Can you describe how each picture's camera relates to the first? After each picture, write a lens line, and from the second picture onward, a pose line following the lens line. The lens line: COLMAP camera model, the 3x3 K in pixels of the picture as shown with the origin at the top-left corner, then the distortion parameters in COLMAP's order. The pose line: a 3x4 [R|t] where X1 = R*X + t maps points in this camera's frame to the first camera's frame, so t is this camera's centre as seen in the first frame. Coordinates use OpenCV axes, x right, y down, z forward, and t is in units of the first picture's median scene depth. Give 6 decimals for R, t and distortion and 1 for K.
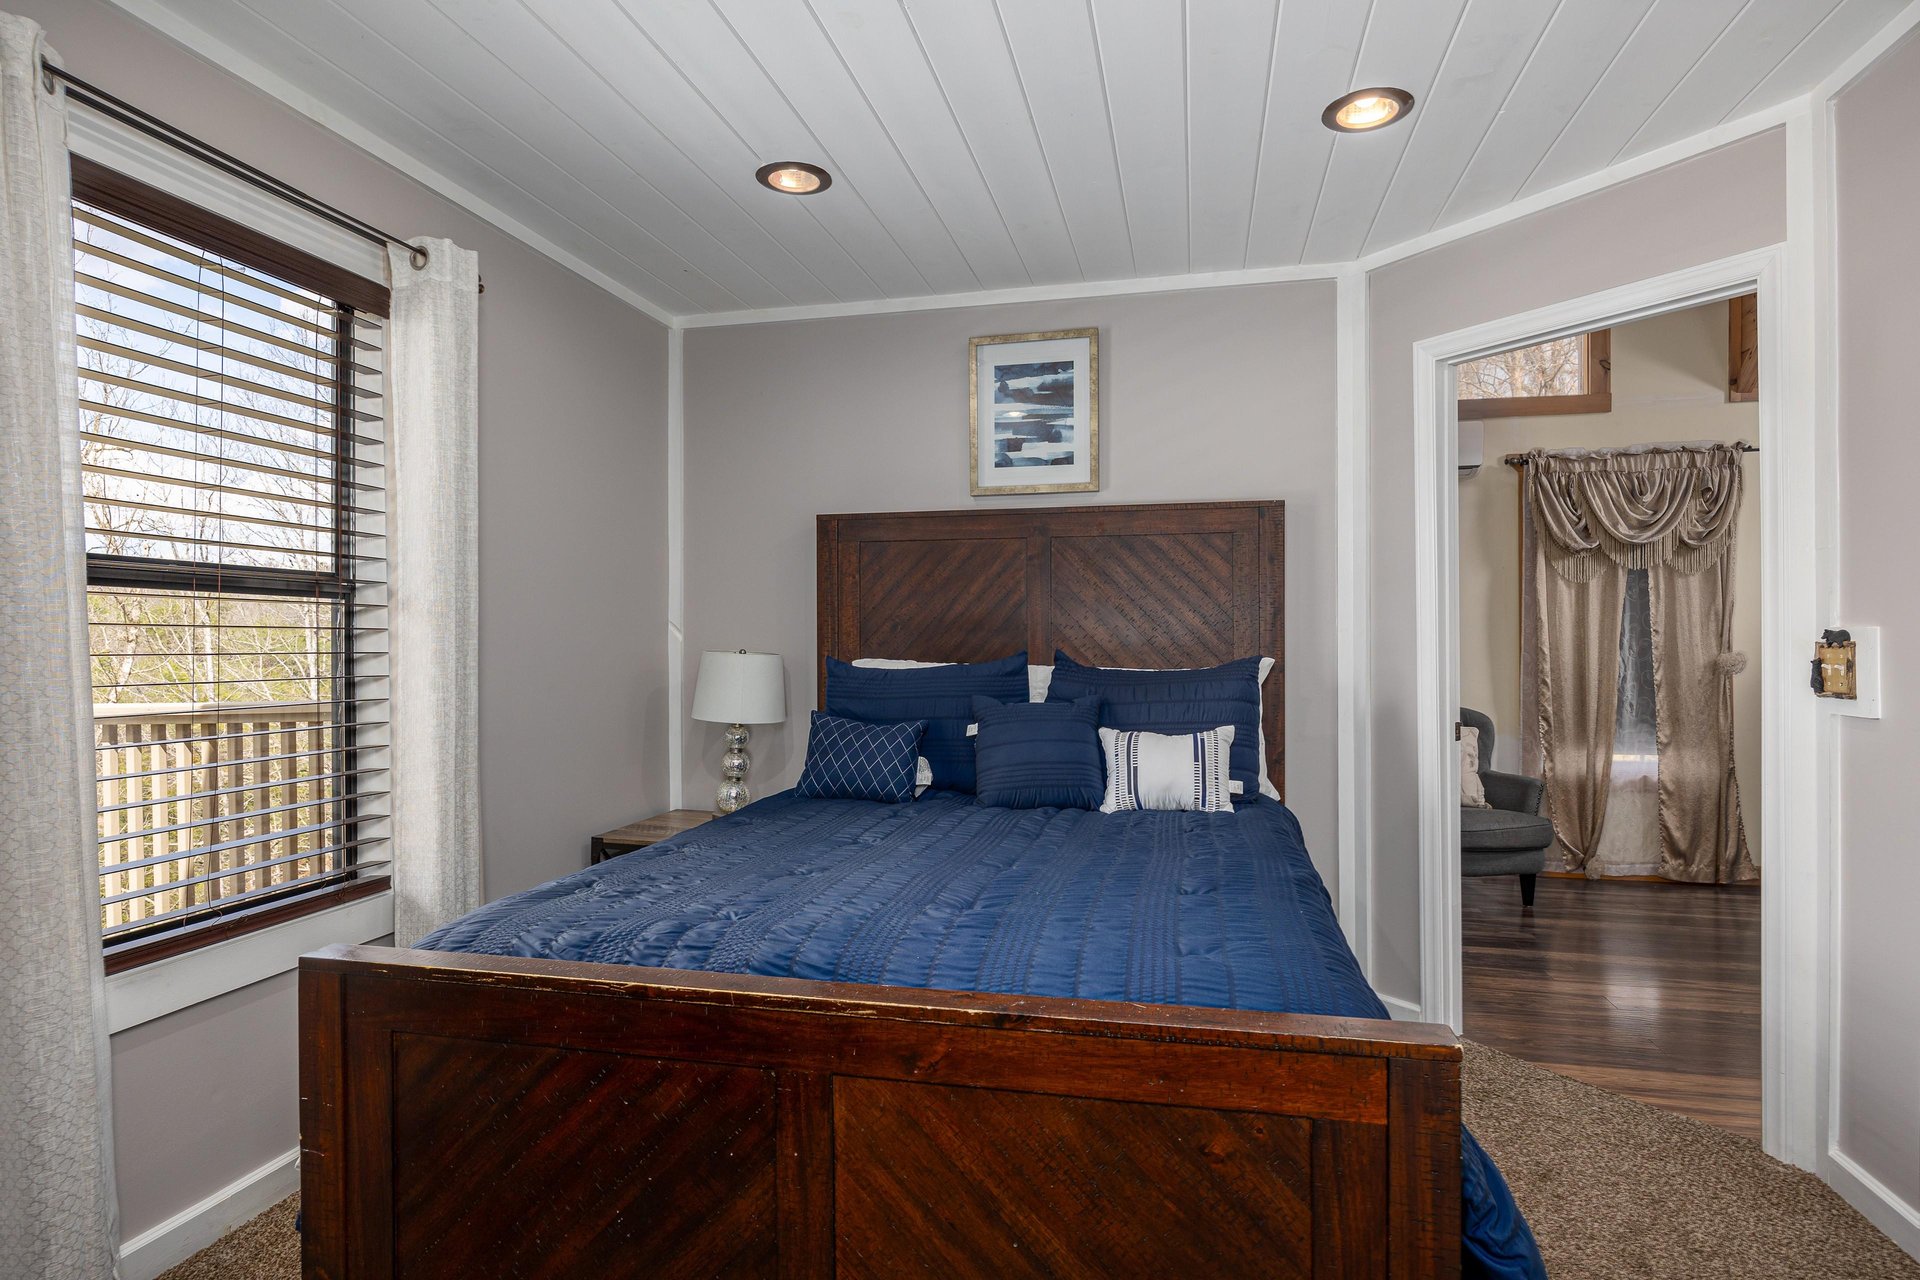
lens RADIAL K [[1034.3, 0, 948.6], [0, 1034.3, 643.5], [0, 0, 1]] dist [-0.011041, 0.000868]
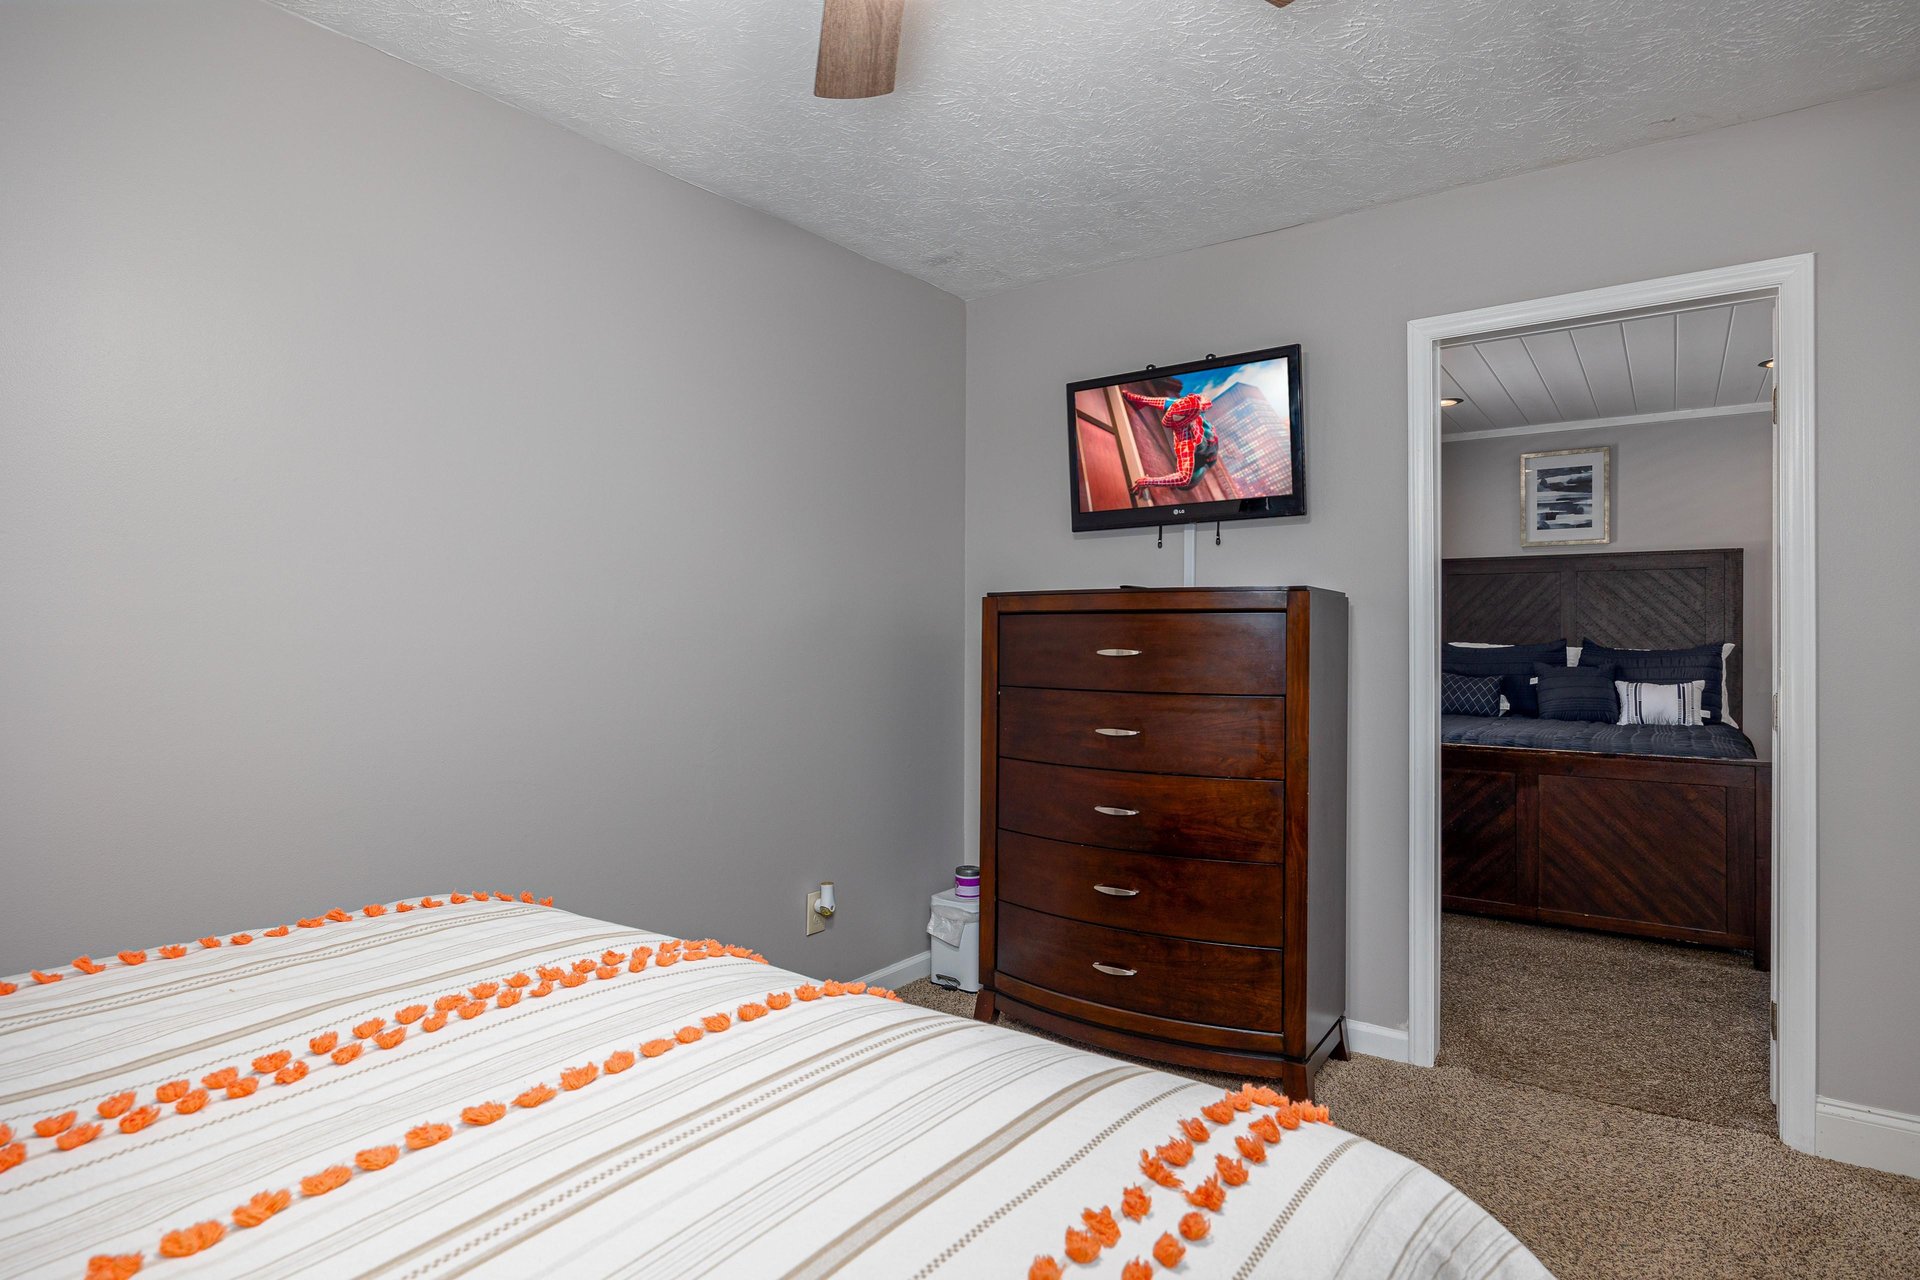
lens RADIAL K [[1034.3, 0, 922.7], [0, 1034.3, 637.2], [0, 0, 1]] dist [-0.011041, 0.000868]
pose [[0.923674, 0.005763, -0.383137, -0.288385], [-0.004795, 0.999982, 0.003481, 0.004870], [0.383150, -0.001378, 0.923685, -1.145499]]
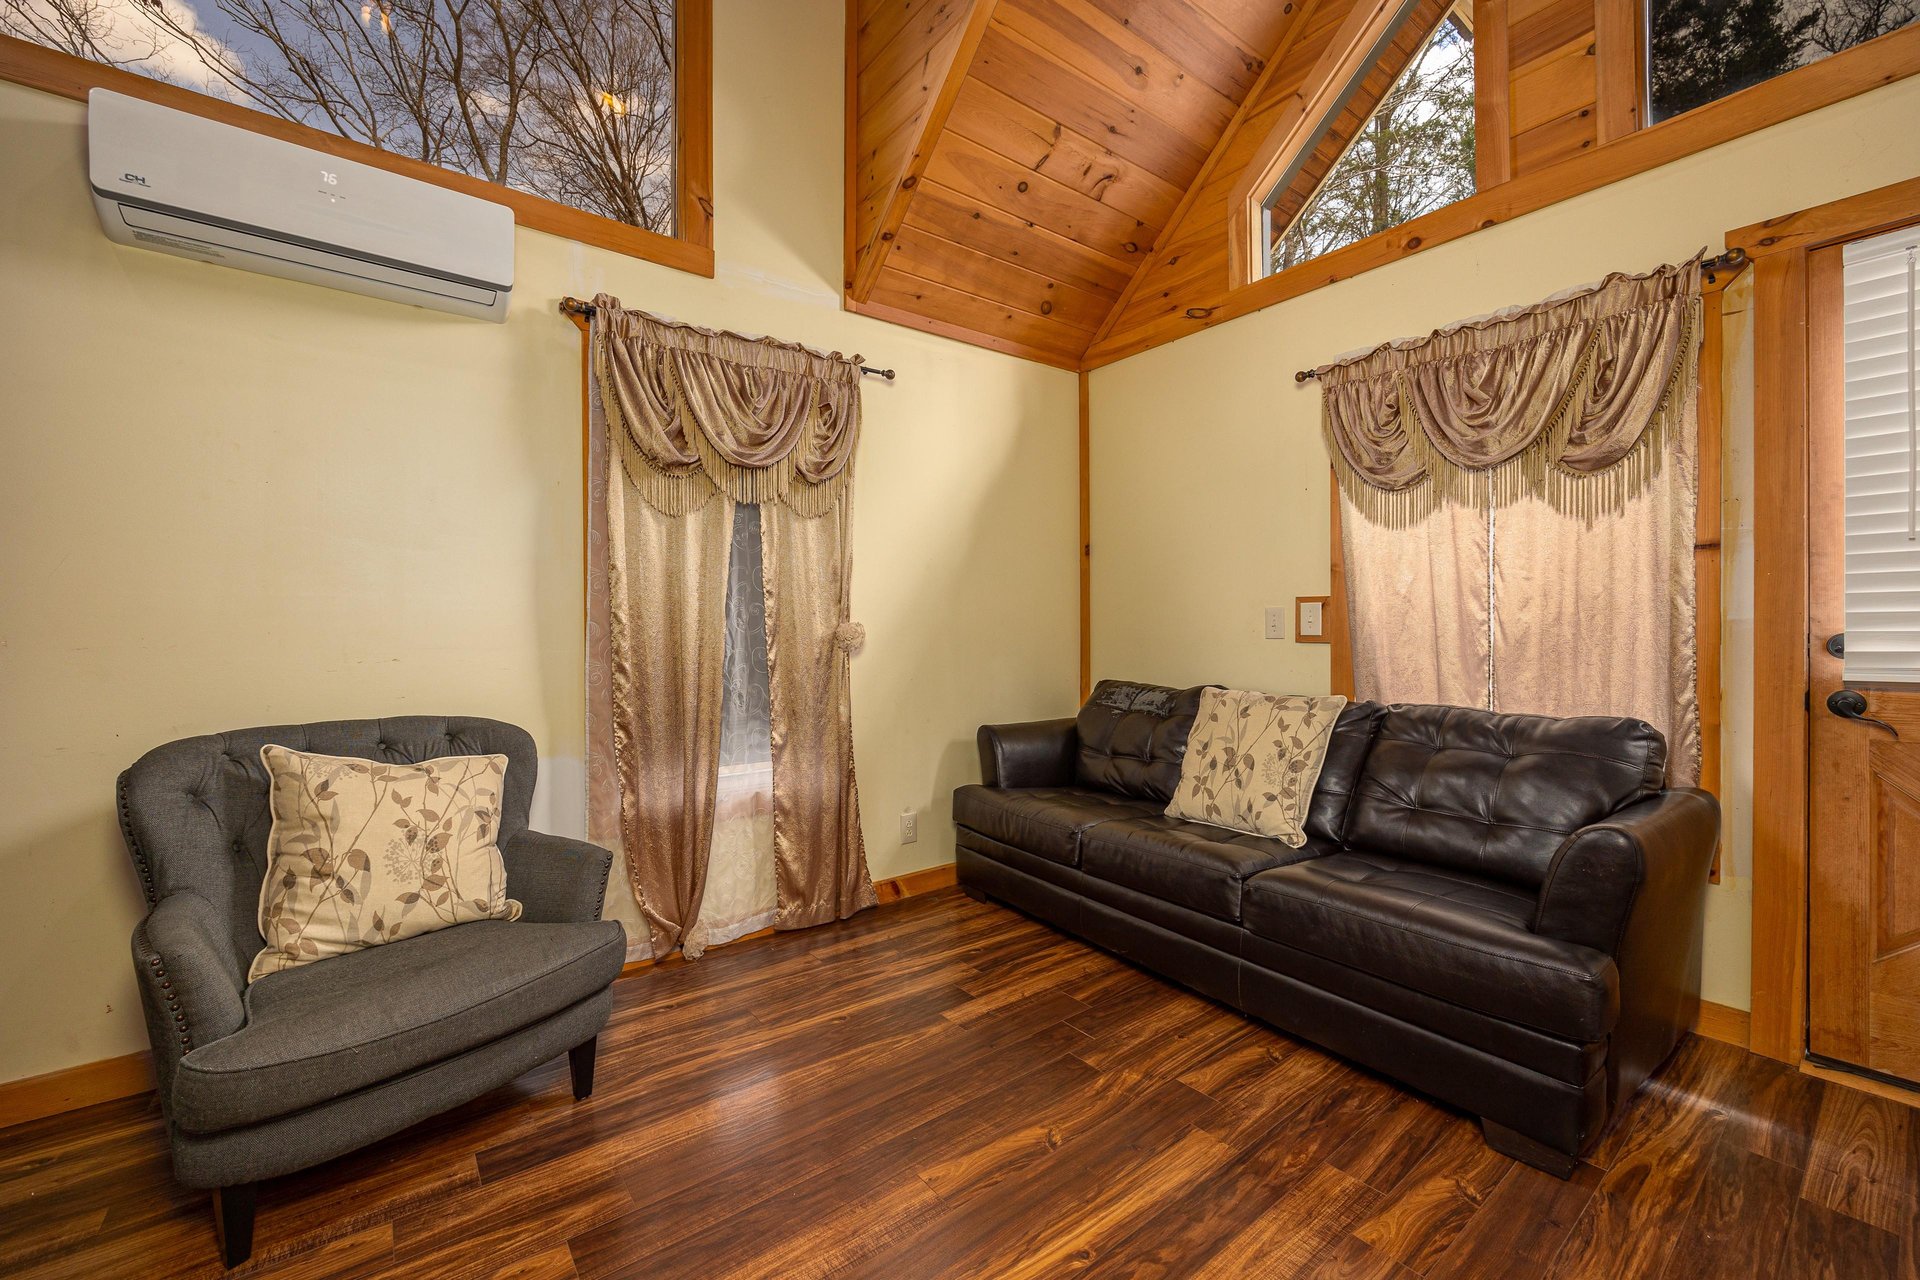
lens RADIAL K [[781.3, 0, 952.8], [0, 781.3, 634.8], [0, 0, 1]] dist [0.000389, 0.000363]
pose [[0.636412, -0.002006, 0.771347, 0.339615], [0.003917, 0.999992, -0.000631, 0.018355], [-0.771340, 0.003423, 0.636415, 0.542248]]
